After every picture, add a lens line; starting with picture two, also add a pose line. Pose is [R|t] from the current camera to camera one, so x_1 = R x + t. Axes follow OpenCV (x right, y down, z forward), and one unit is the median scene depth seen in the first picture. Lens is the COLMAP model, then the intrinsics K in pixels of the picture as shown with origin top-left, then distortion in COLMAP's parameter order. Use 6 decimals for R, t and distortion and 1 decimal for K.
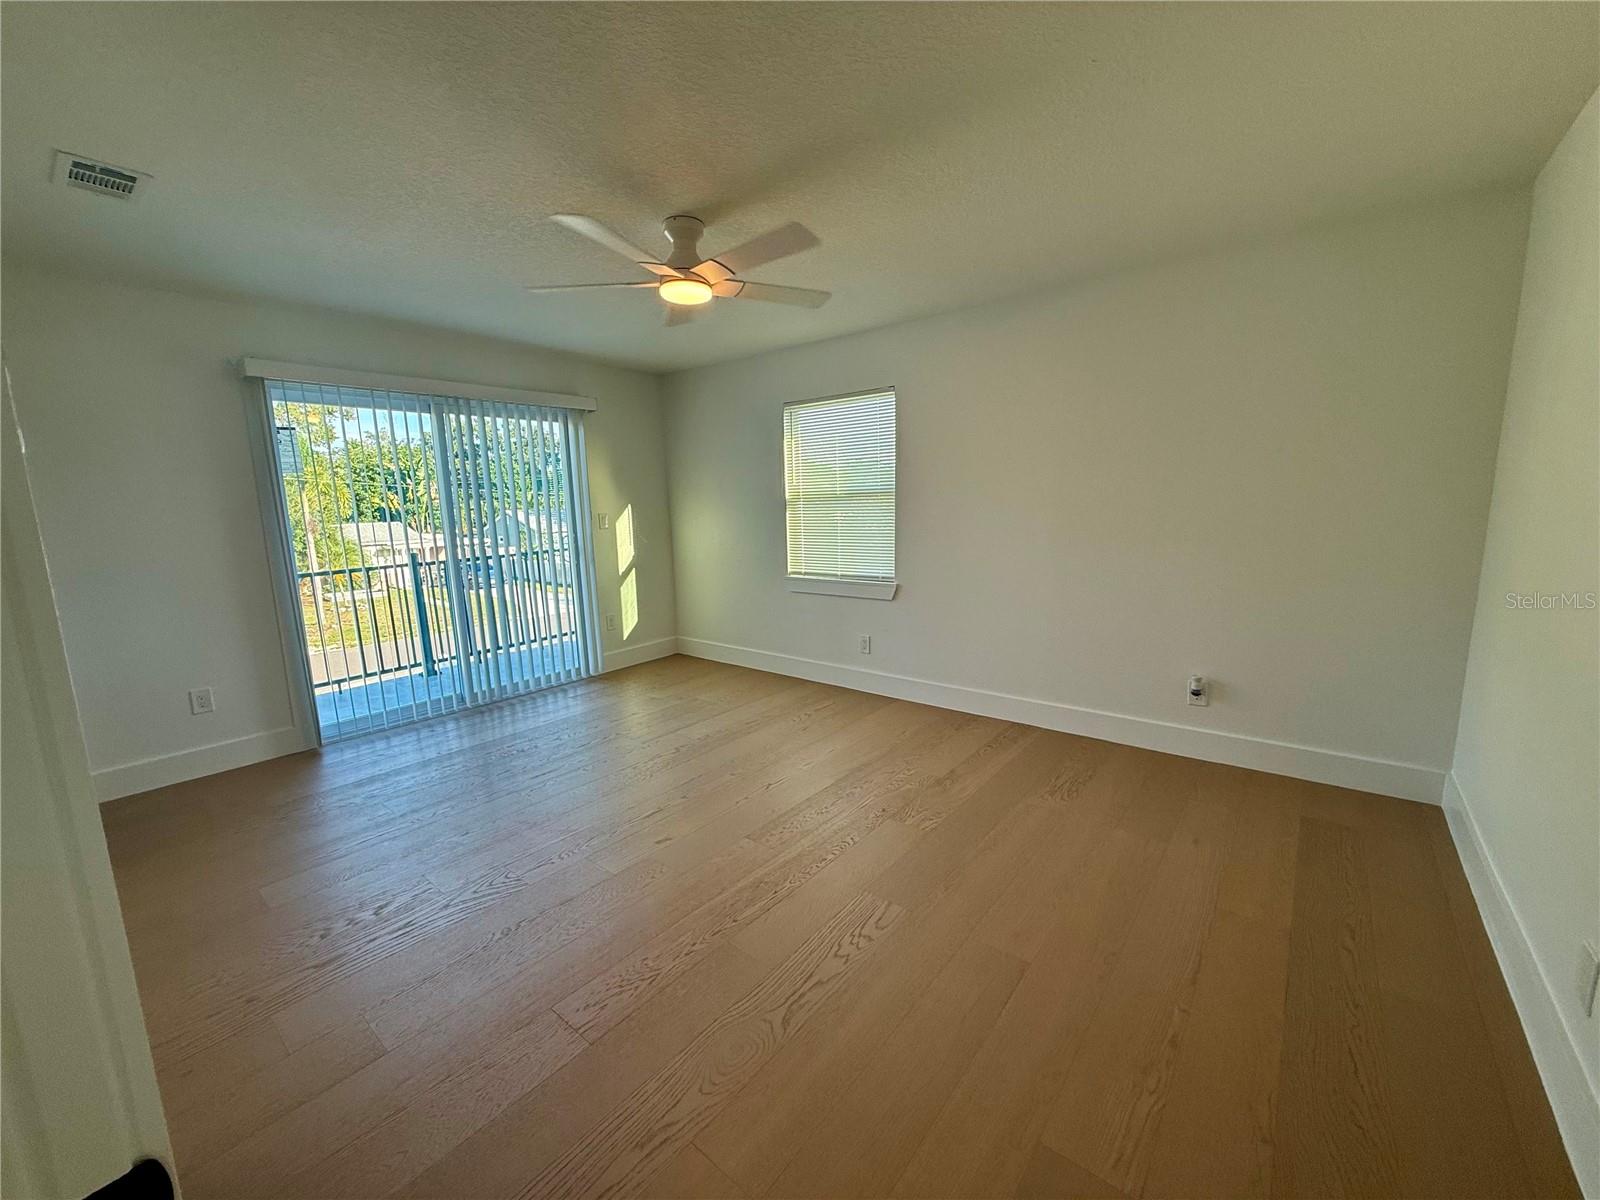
lens RADIAL K [[638.0, 0, 801.5], [0, 638.0, 602.7], [0, 0, 1]] dist [0.000572, 0.000288]
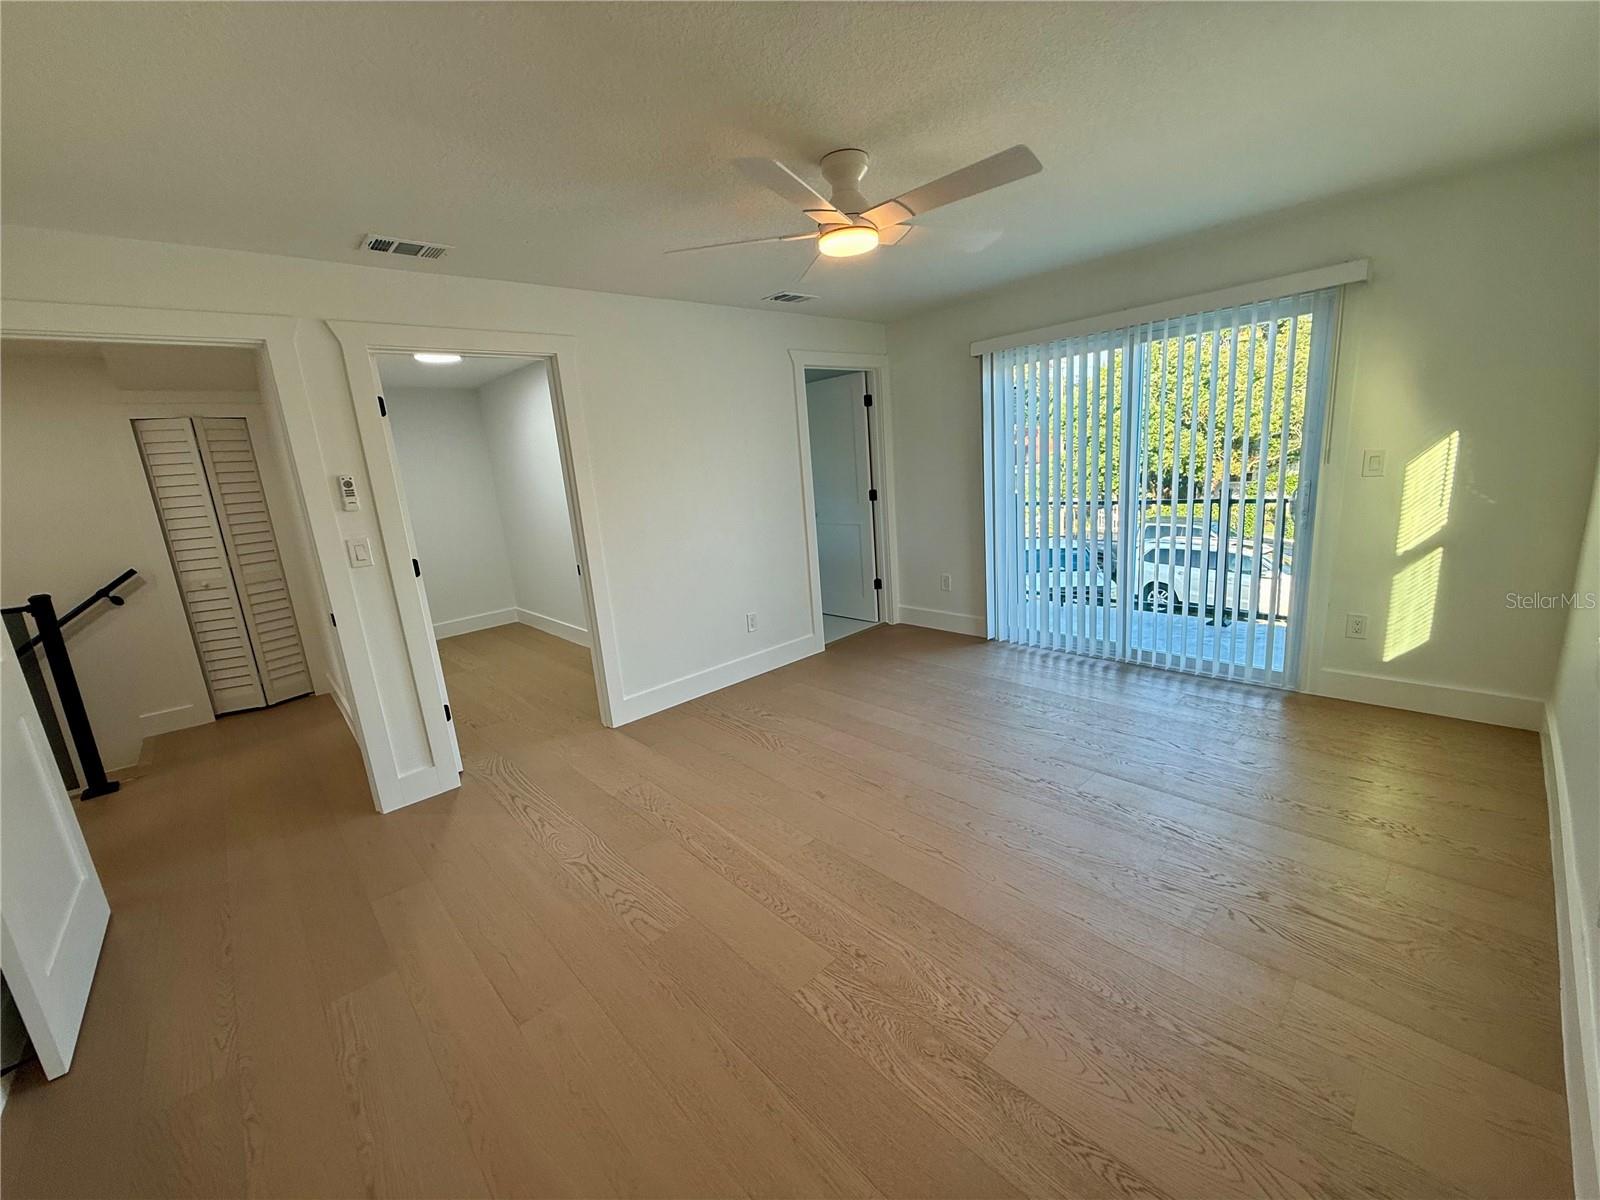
lens RADIAL K [[638.0, 0, 804.5], [0, 638.0, 604.2], [0, 0, 1]] dist [0.000572, 0.000288]
pose [[-0.147944, 0.249759, -0.956939, 0.428297], [-0.081190, 0.961254, 0.263437, -0.126936], [0.985657, 0.116668, -0.121934, 0.615327]]
